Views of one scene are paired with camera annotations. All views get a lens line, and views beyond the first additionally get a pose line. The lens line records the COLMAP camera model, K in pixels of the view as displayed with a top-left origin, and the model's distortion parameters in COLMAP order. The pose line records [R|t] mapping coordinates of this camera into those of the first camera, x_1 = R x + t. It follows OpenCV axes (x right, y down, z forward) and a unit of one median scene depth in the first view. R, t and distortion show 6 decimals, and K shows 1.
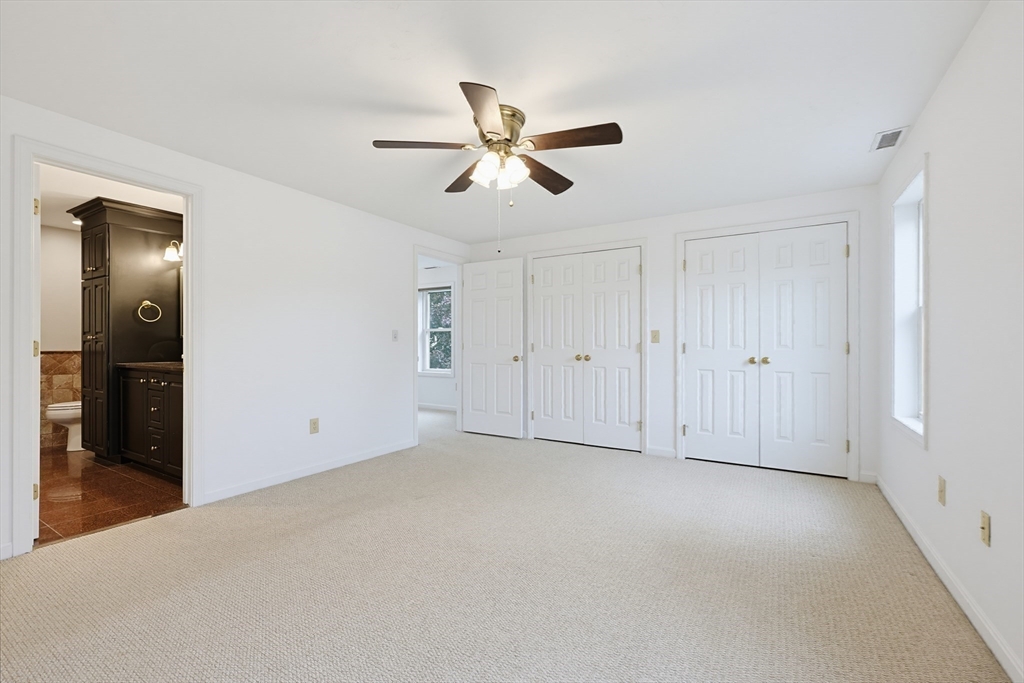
lens RADIAL K [[442.2, 0, 511.2], [0, 442.2, 345.7], [0, 0, 1]] dist [0.004443, 0.000115]
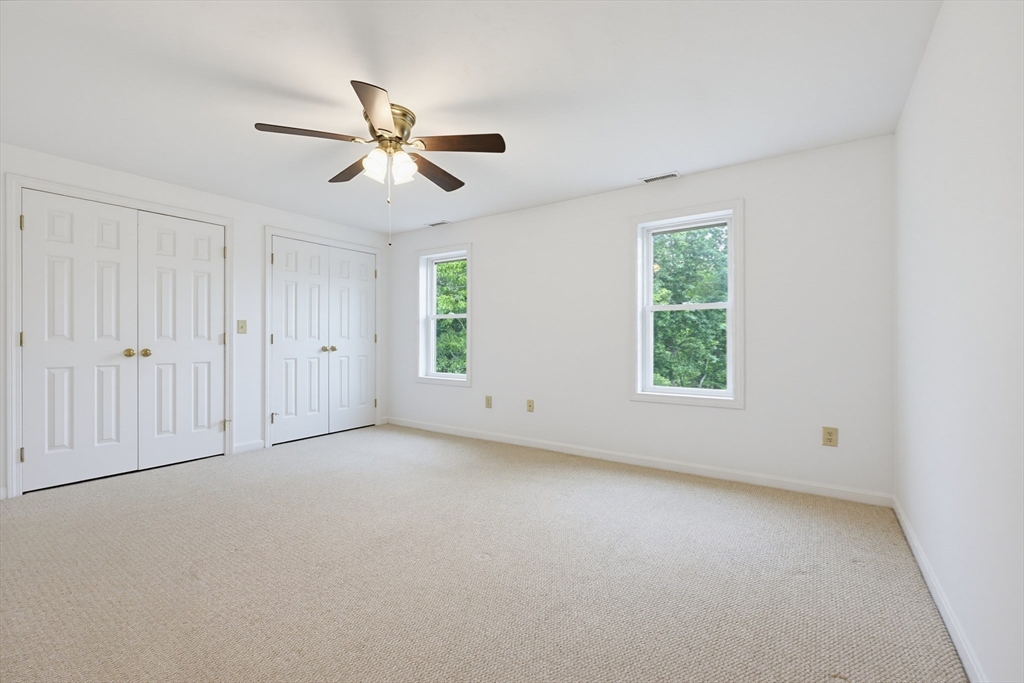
lens RADIAL K [[442.2, 0, 507.0], [0, 442.2, 339.8], [0, 0, 1]] dist [0.004443, 0.000115]
pose [[0.061404, -0.006852, 0.998090, -0.579859], [-0.002812, 0.999971, 0.007038, -0.001301], [-0.998109, -0.003239, 0.061383, 0.373178]]
